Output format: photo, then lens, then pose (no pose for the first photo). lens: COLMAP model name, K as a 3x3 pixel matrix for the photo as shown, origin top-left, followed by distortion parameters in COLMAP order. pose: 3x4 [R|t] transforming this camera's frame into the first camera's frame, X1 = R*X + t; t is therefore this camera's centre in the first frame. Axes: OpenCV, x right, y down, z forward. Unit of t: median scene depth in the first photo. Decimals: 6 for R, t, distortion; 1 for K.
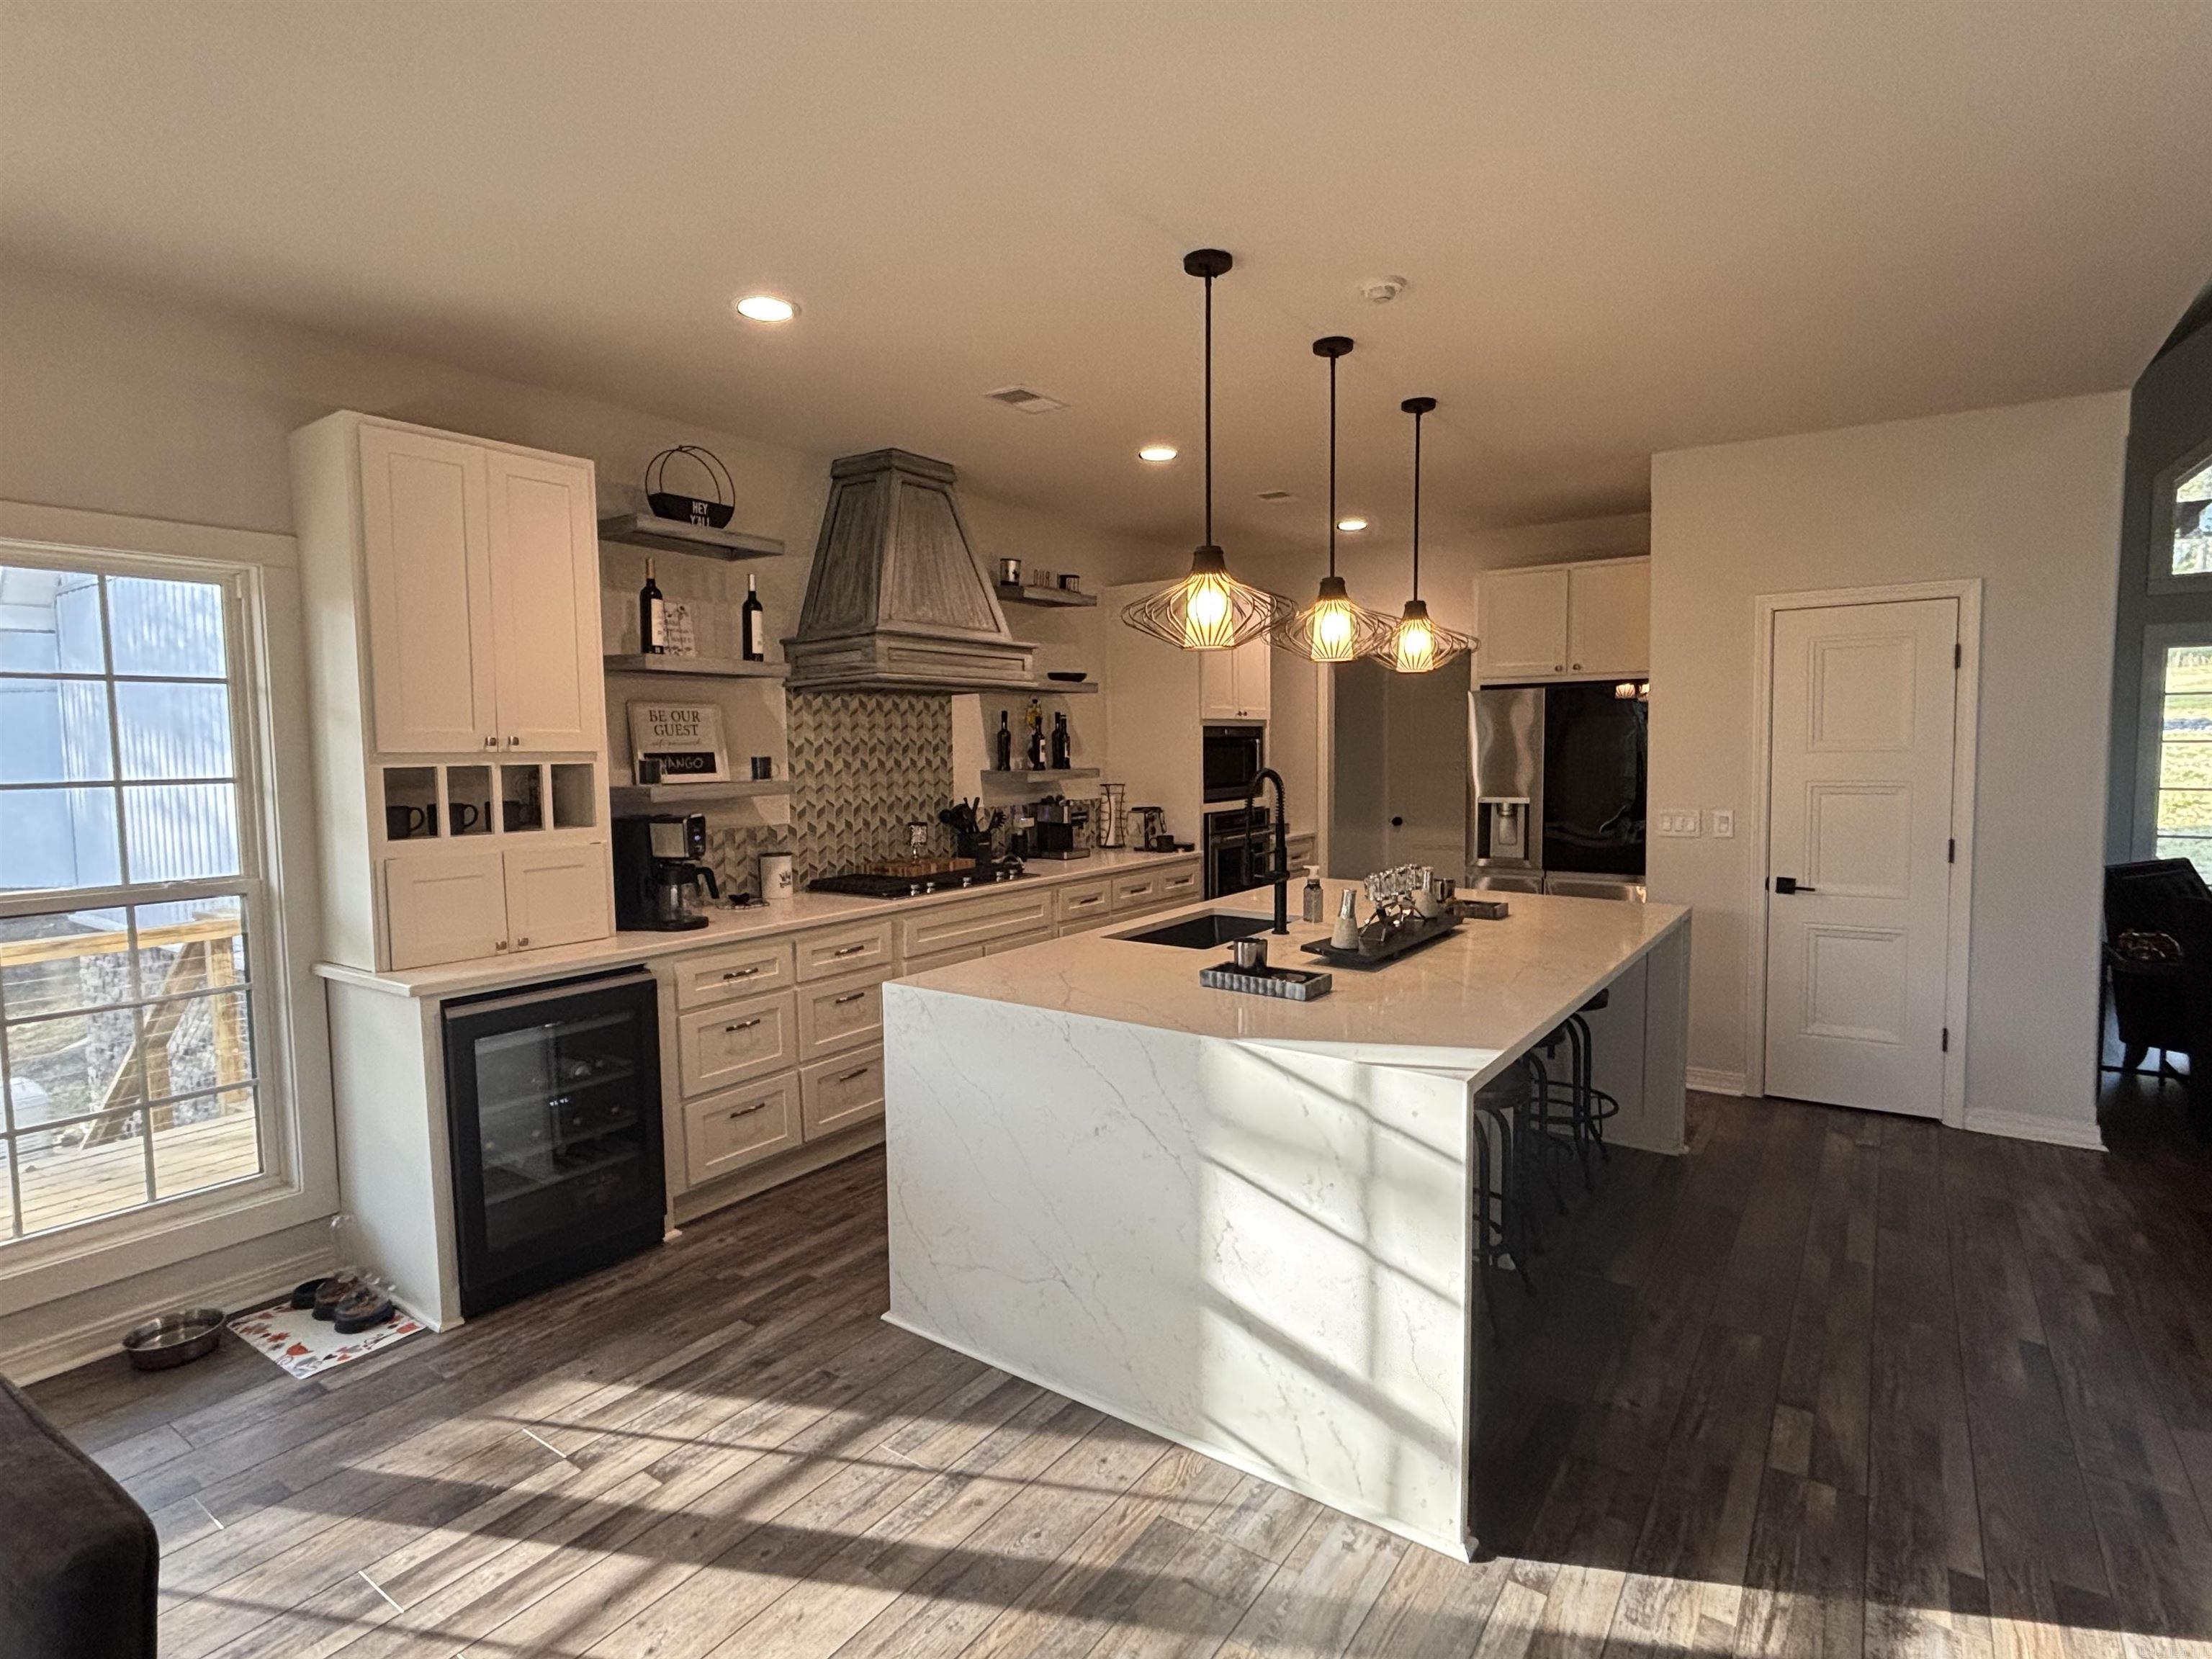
lens RADIAL K [[1107.4, 0, 1106.0], [0, 1107.4, 829.5], [0, 0, 1]] dist [0.000247, 0.000123]
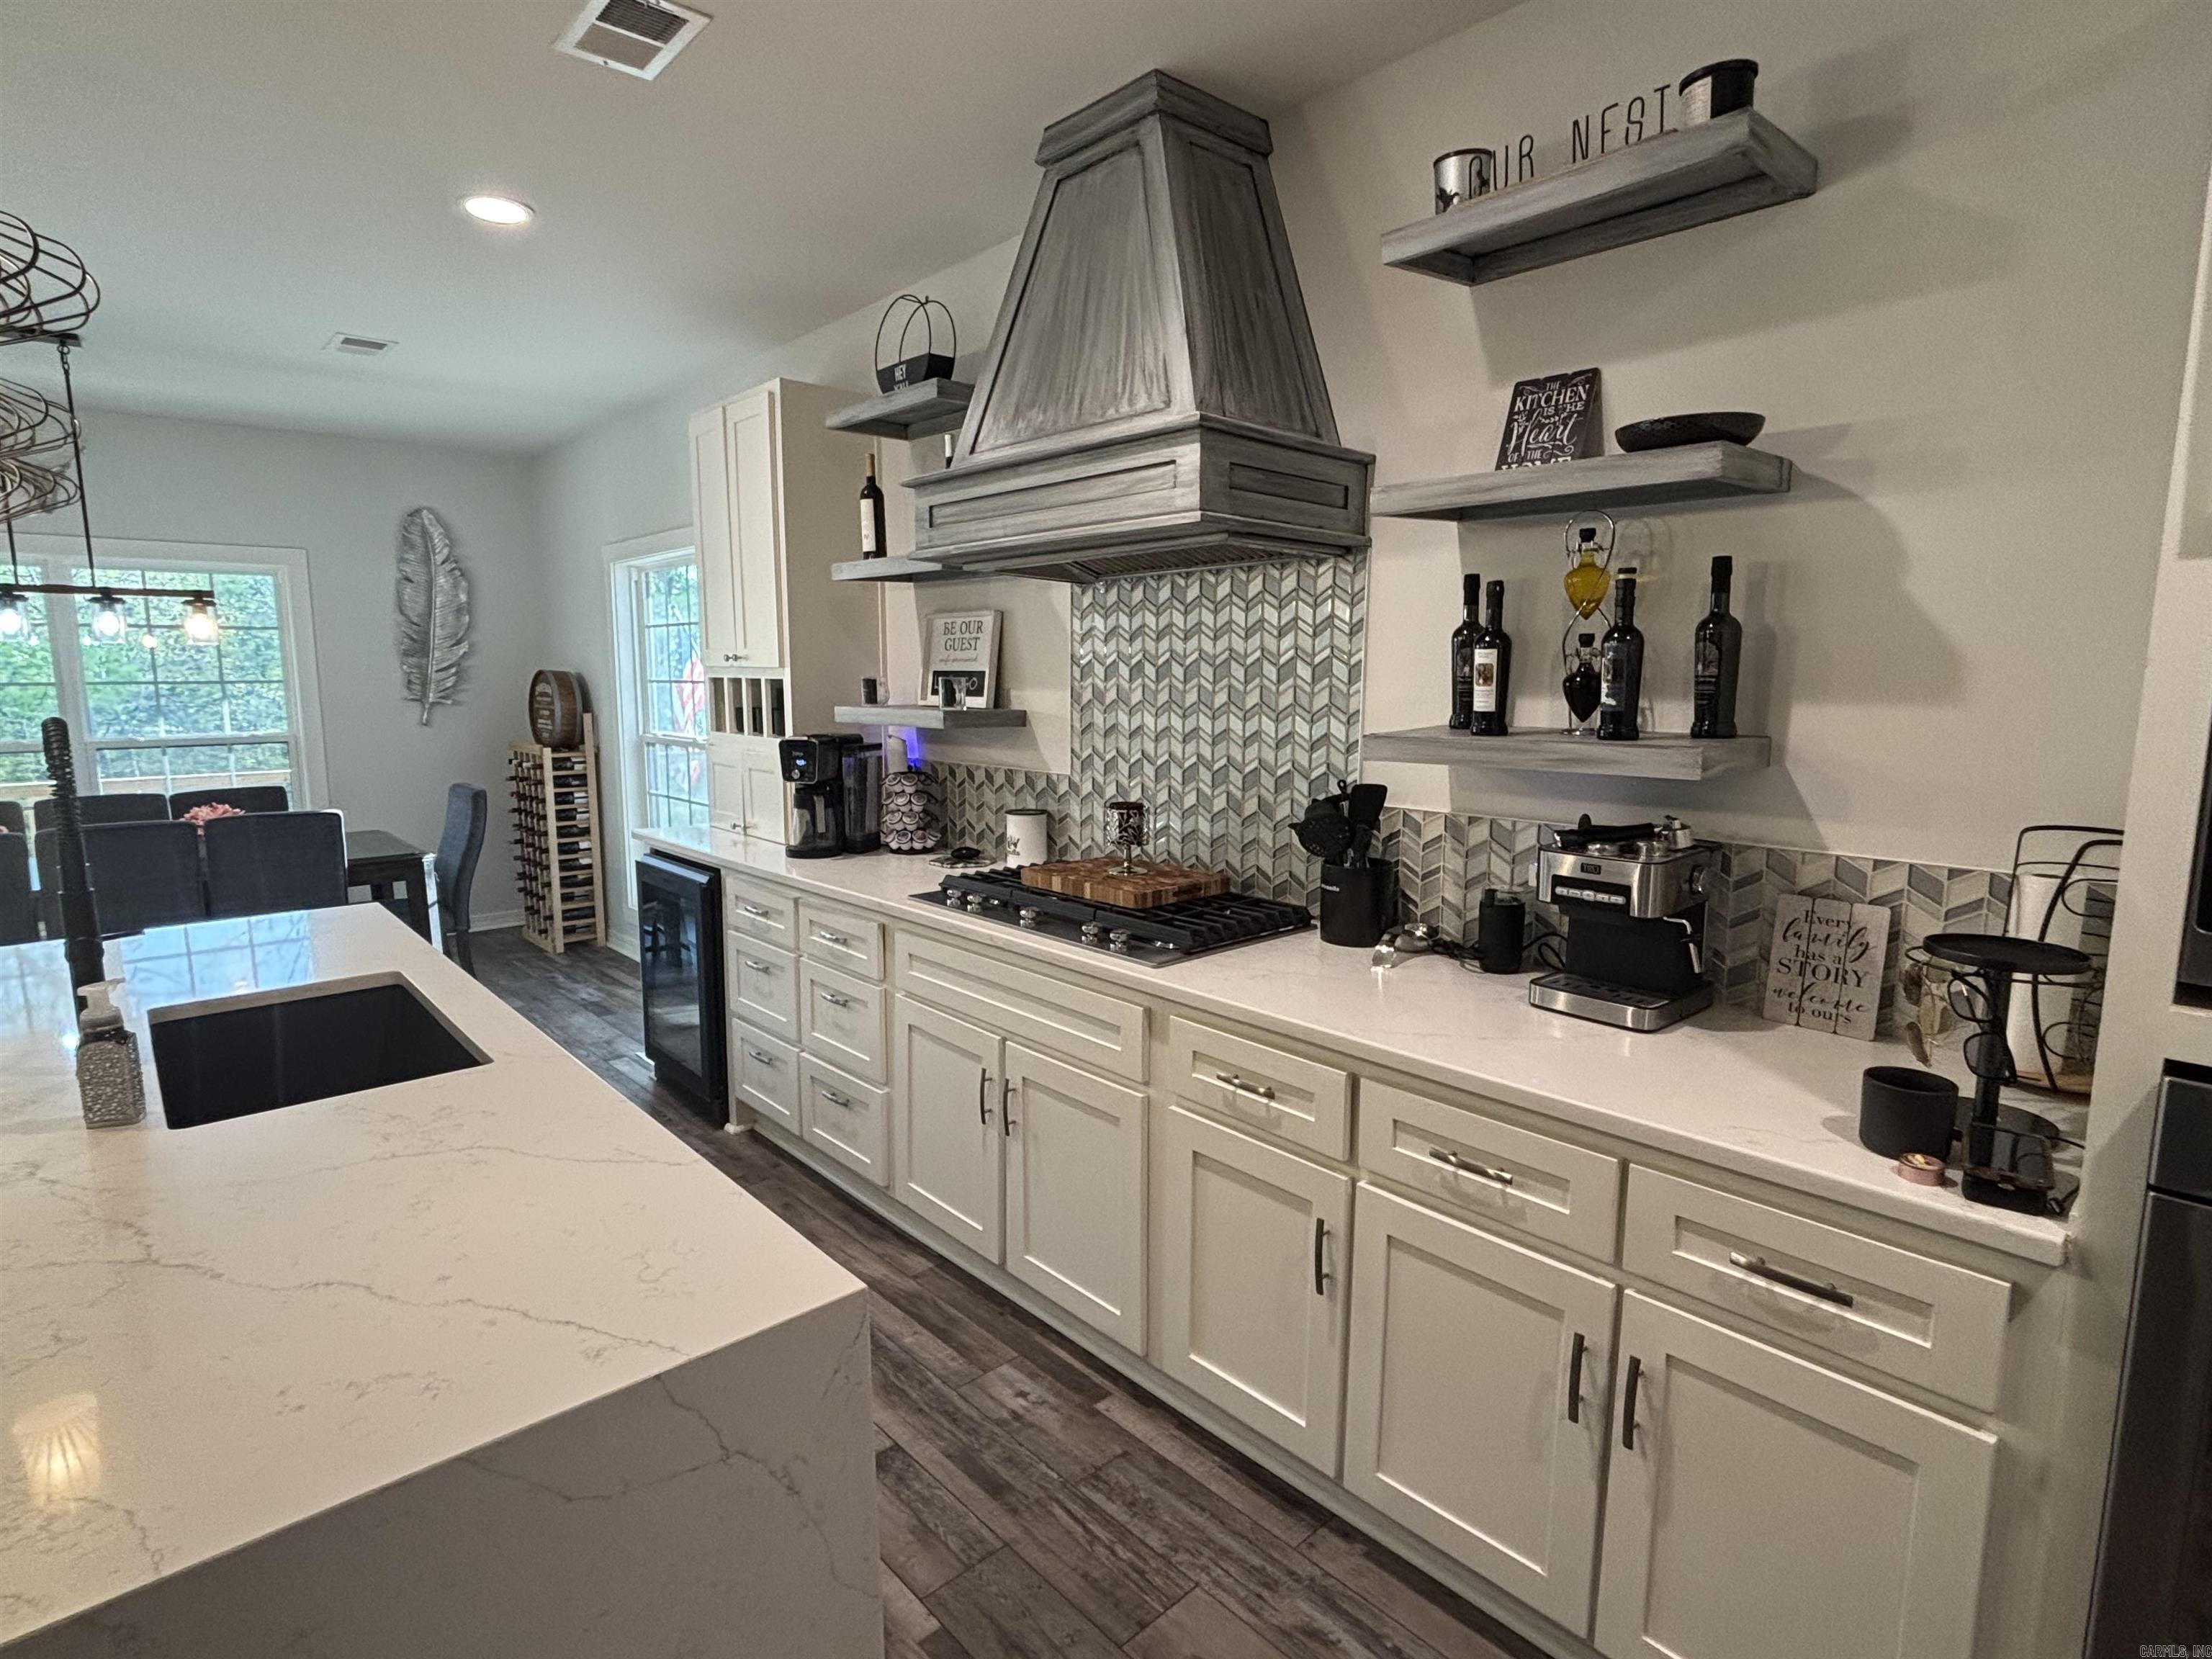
lens RADIAL K [[1145.0, 0, 1106.0], [0, 1145.0, 829.5], [0, 0, 1]] dist [0.002073, 0.000823]
pose [[-0.224056, 0.148462, -0.963202, 0.502918], [-0.071079, 0.983208, 0.168079, -0.116152], [0.971981, 0.106122, -0.209741, 1.440068]]
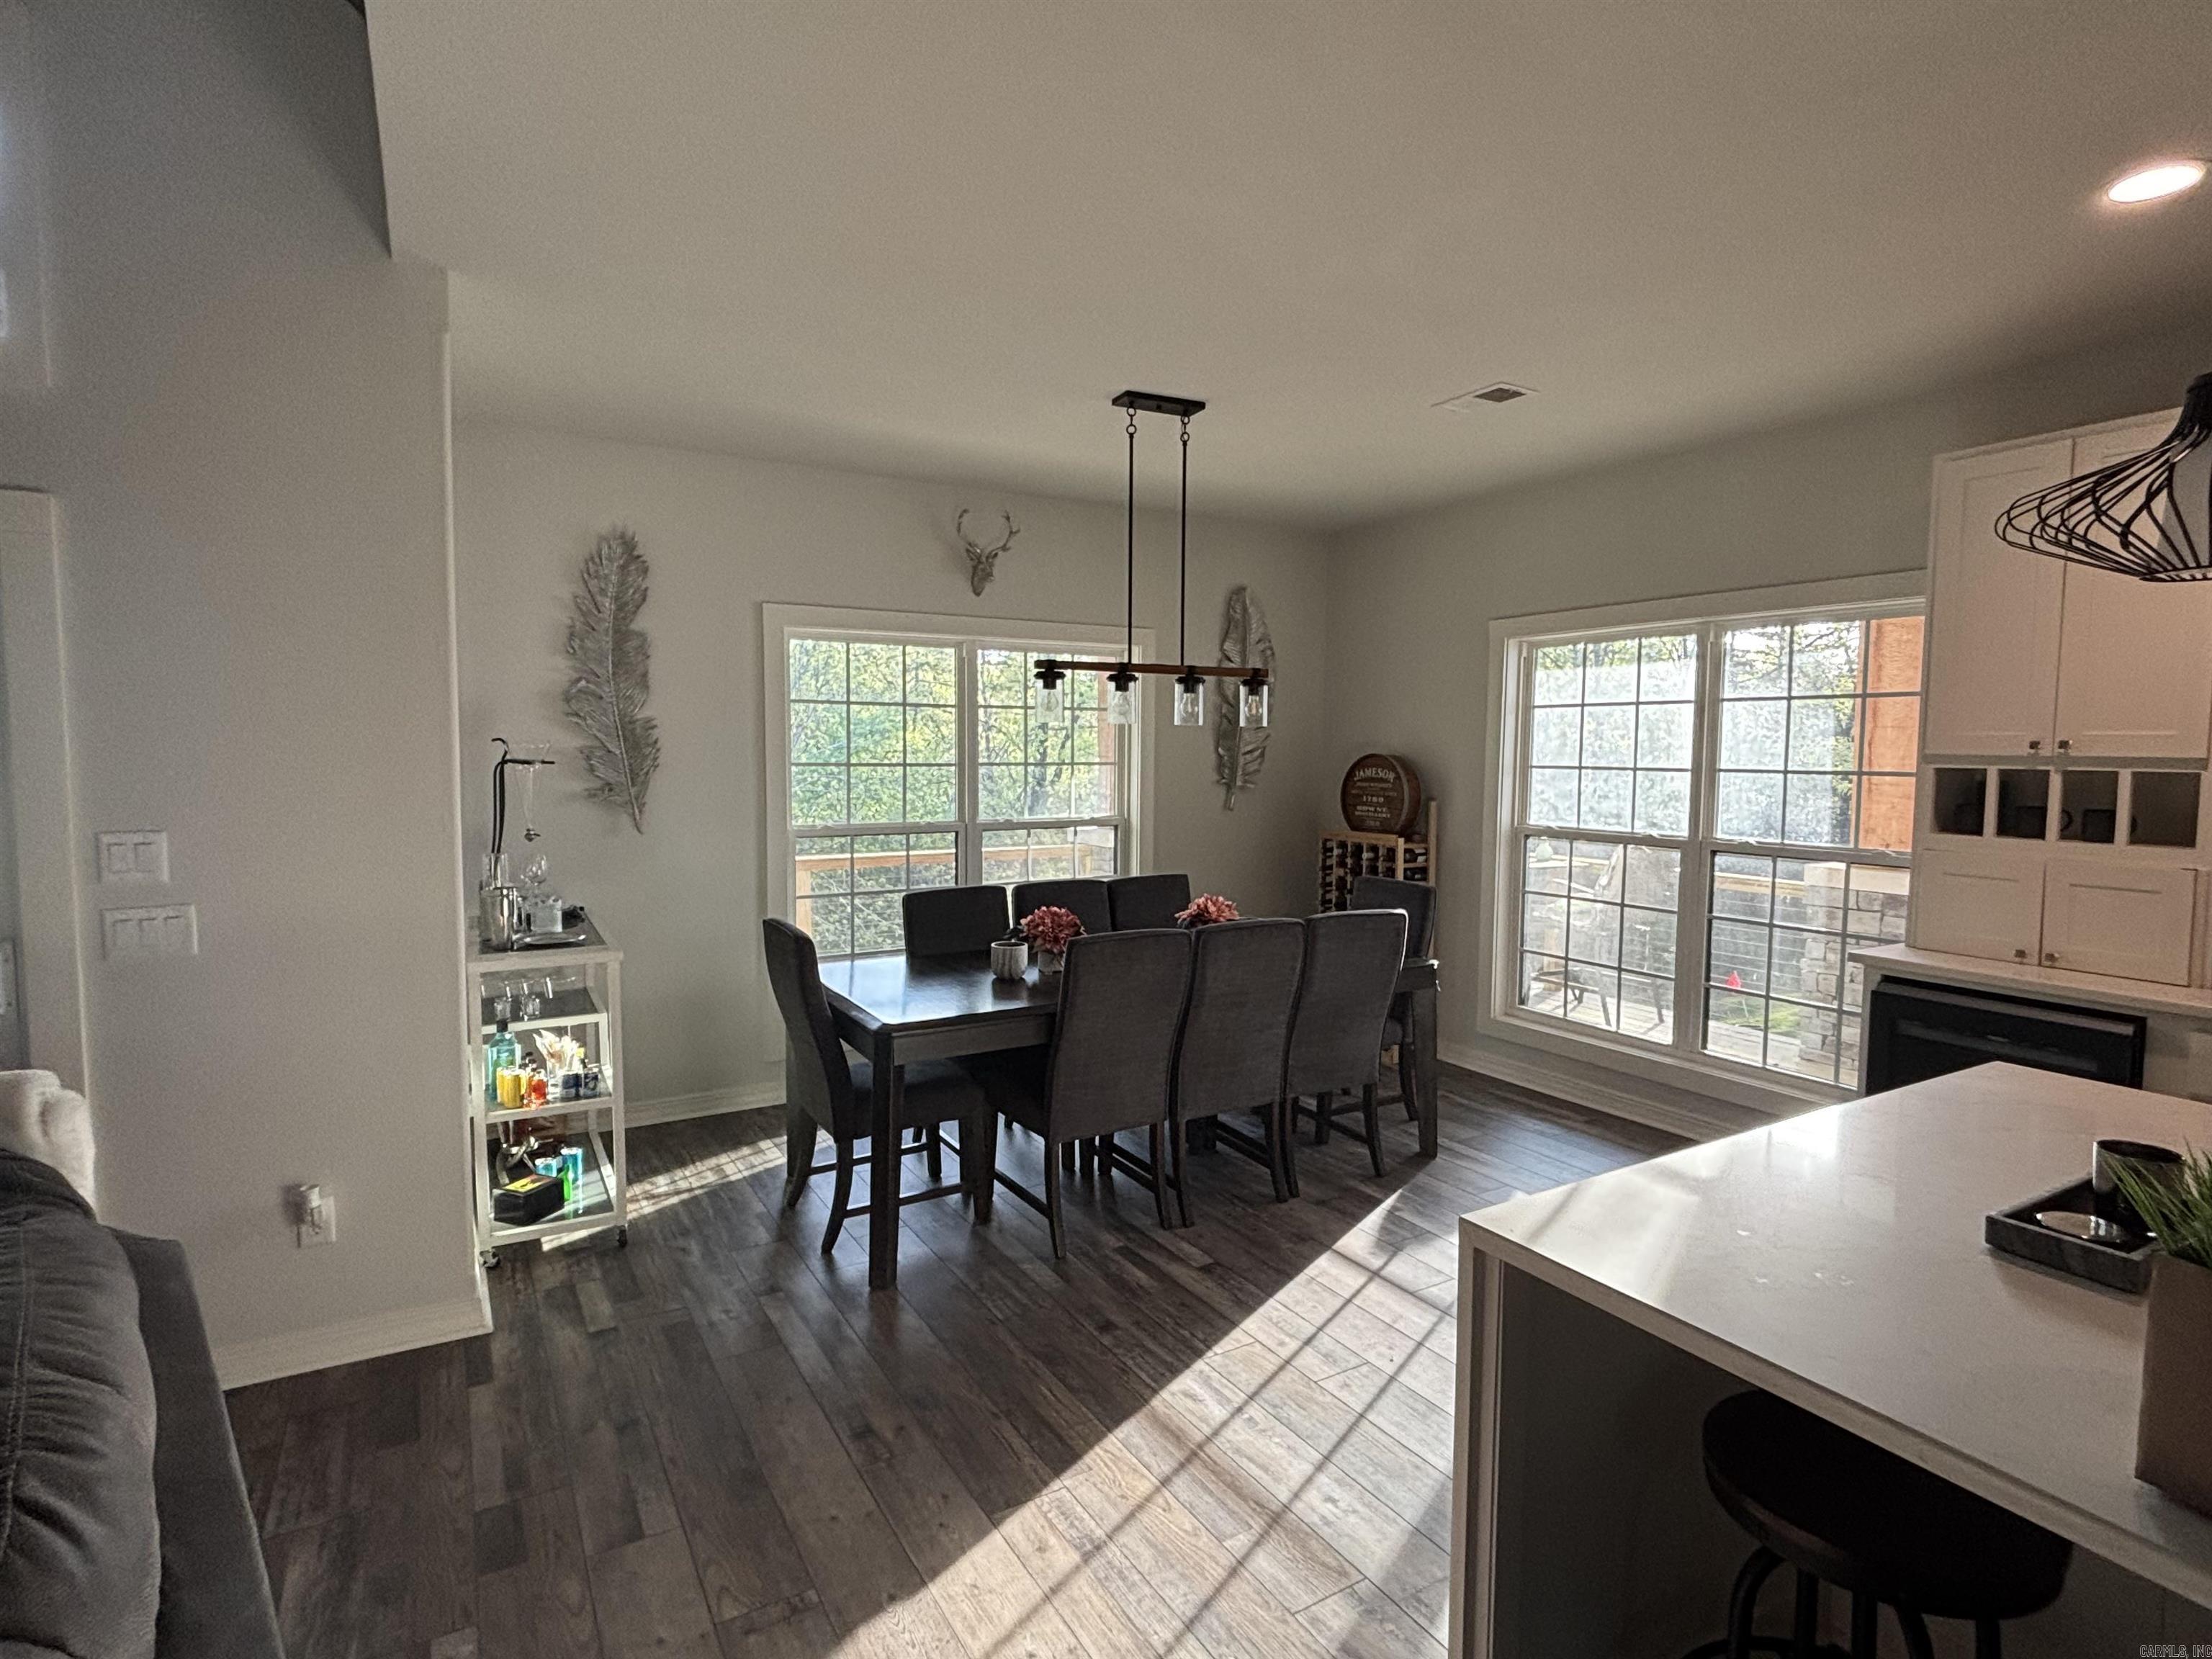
lens RADIAL K [[1107.4, 0, 1106.0], [0, 1107.4, 829.5], [0, 0, 1]] dist [0.000247, 0.000123]
pose [[-0.415641, 0.075421, -0.906396, 0.570571], [-0.070468, 0.990890, 0.114766, -0.050424], [0.906795, 0.111573, -0.406540, 0.555205]]
